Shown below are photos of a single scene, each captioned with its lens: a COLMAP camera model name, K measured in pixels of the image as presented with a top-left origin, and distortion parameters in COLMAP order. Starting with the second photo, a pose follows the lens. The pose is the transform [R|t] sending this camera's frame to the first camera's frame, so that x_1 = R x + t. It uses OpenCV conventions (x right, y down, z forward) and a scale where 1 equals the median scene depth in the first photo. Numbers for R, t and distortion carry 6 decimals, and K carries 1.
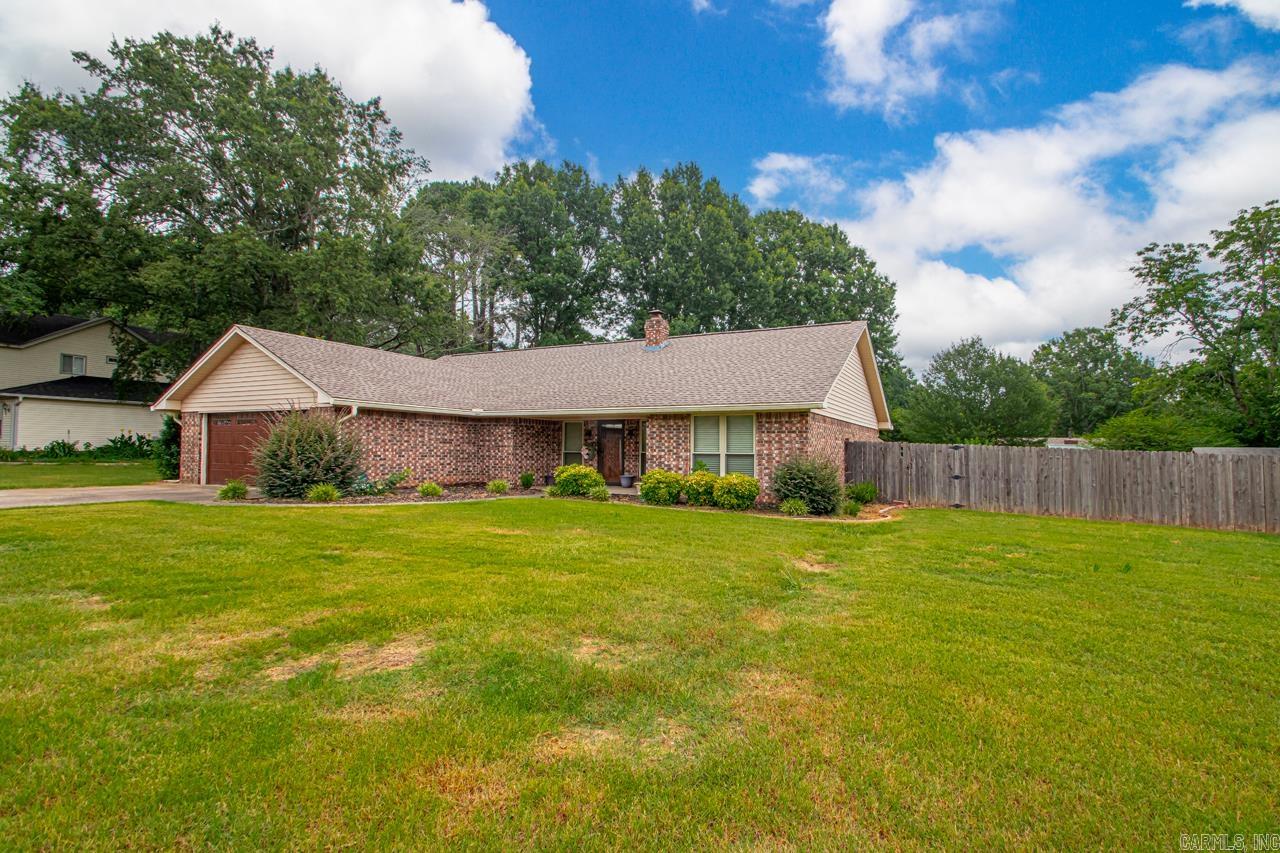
lens RADIAL K [[605.5, 0, 638.0], [0, 605.5, 424.7], [0, 0, 1]] dist [0.009094, -0.008311]
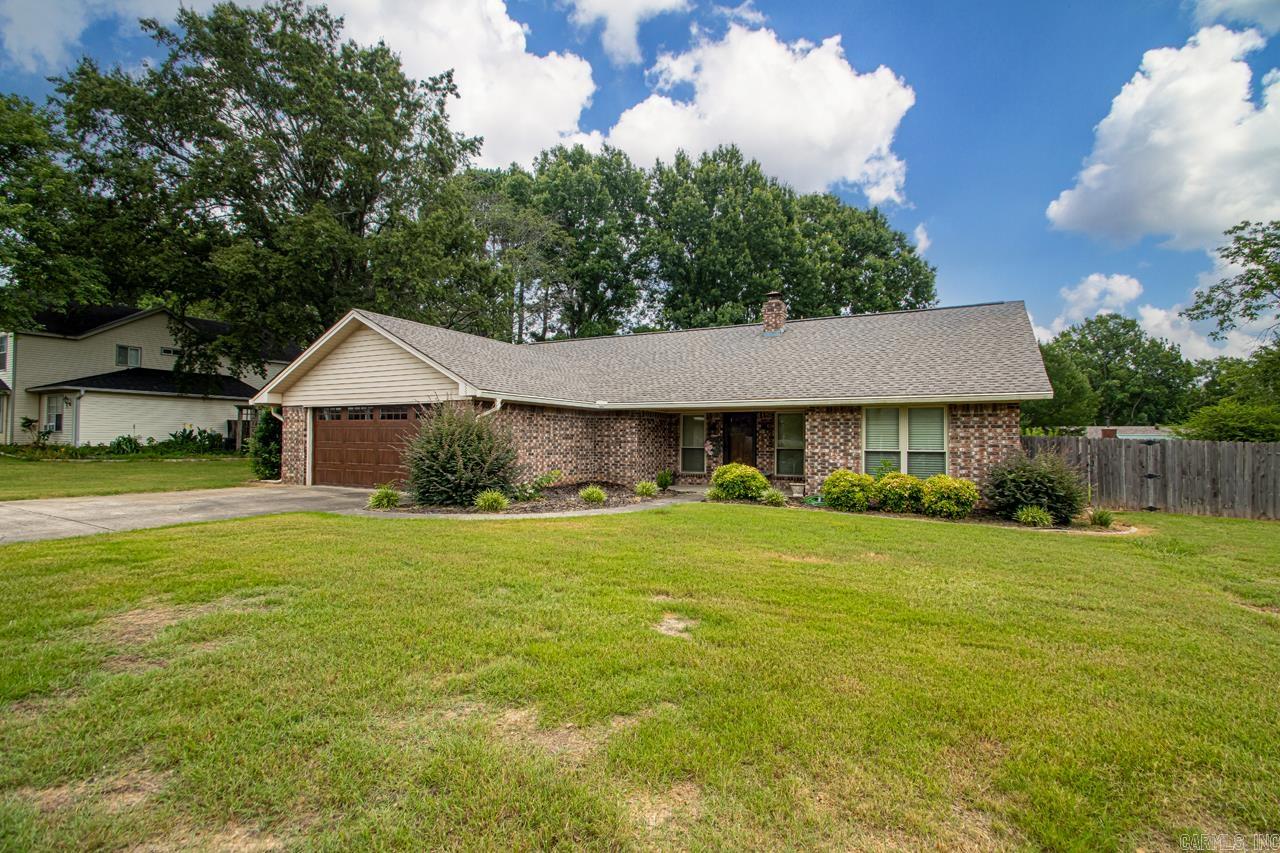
lens RADIAL K [[605.5, 0, 642.7], [0, 605.5, 423.8], [0, 0, 1]] dist [0.009094, -0.008311]
pose [[0.999782, -0.003738, -0.020550, -0.128147], [0.004049, 0.999877, 0.015126, -0.003858], [0.020491, -0.015206, 0.999674, 0.065405]]
